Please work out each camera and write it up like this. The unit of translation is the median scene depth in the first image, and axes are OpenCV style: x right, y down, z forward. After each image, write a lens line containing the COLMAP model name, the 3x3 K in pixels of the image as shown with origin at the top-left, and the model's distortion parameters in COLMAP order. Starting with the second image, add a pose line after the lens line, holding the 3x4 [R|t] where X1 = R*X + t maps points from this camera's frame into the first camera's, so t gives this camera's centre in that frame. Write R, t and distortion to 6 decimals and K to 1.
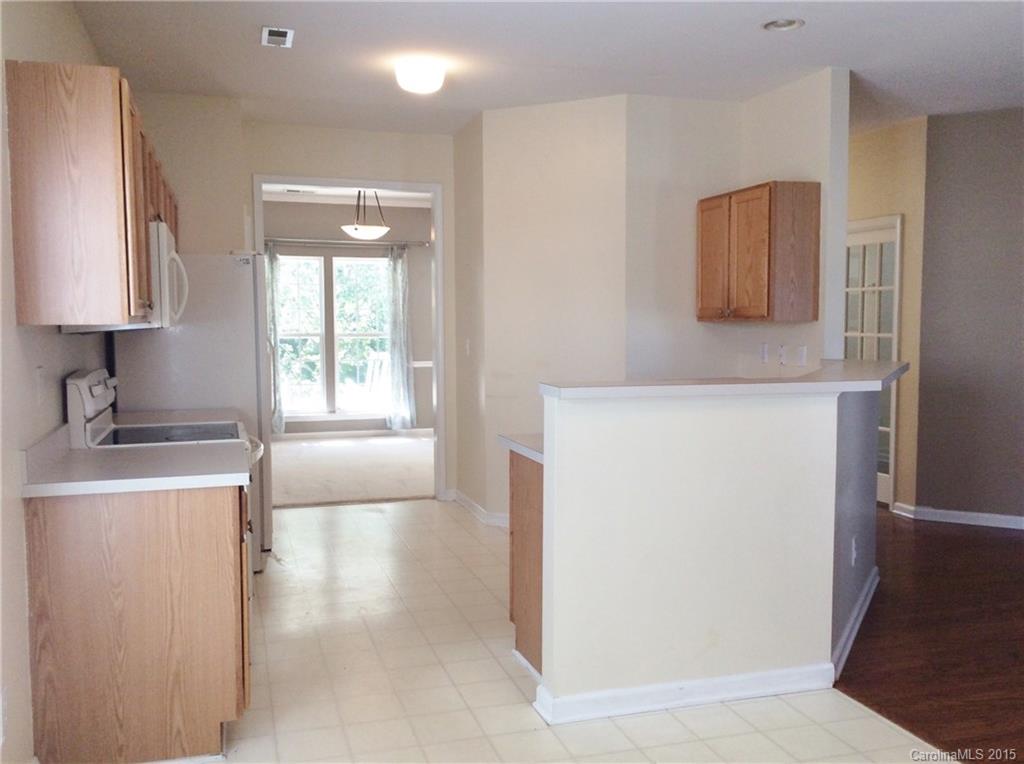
lens RADIAL K [[941.7, 0, 512.0], [0, 941.7, 382.0], [0, 0, 1]] dist [0.078513, 0.000088]
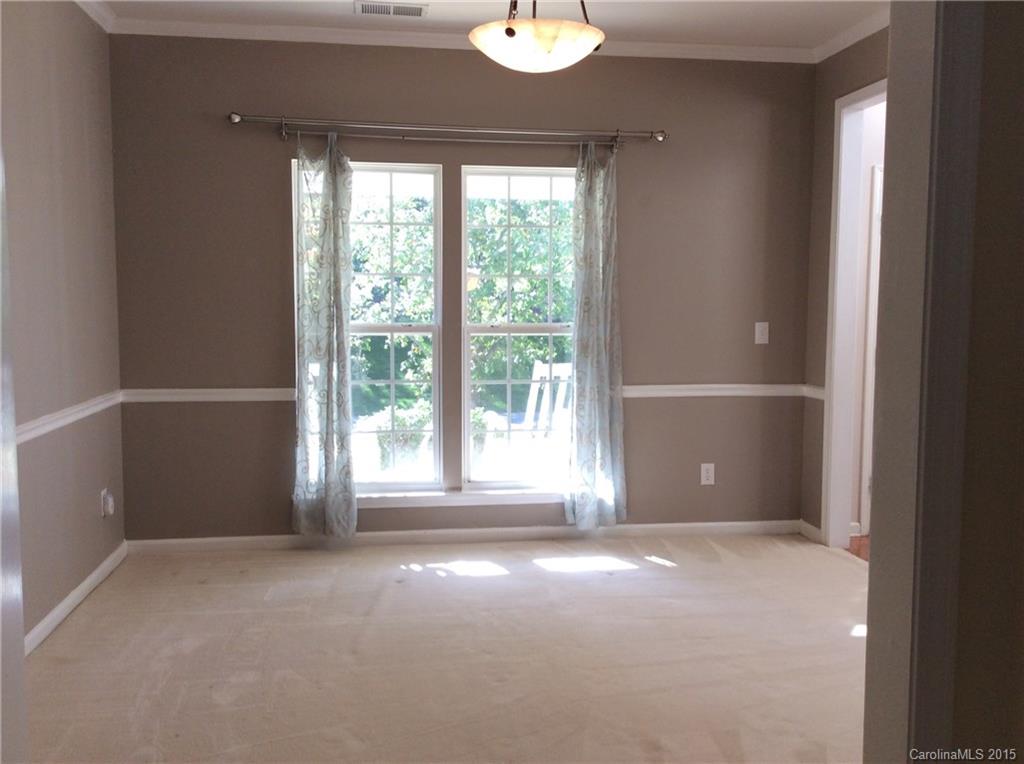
lens RADIAL K [[955.4, 0, 512.0], [0, 955.4, 382.0], [0, 0, 1]] dist [-0.000659, -0.000154]
pose [[0.986809, 0.022919, -0.160256, -0.083580], [-0.018799, 0.999454, 0.027181, -0.035987], [0.160791, -0.023810, 0.986701, 0.518476]]
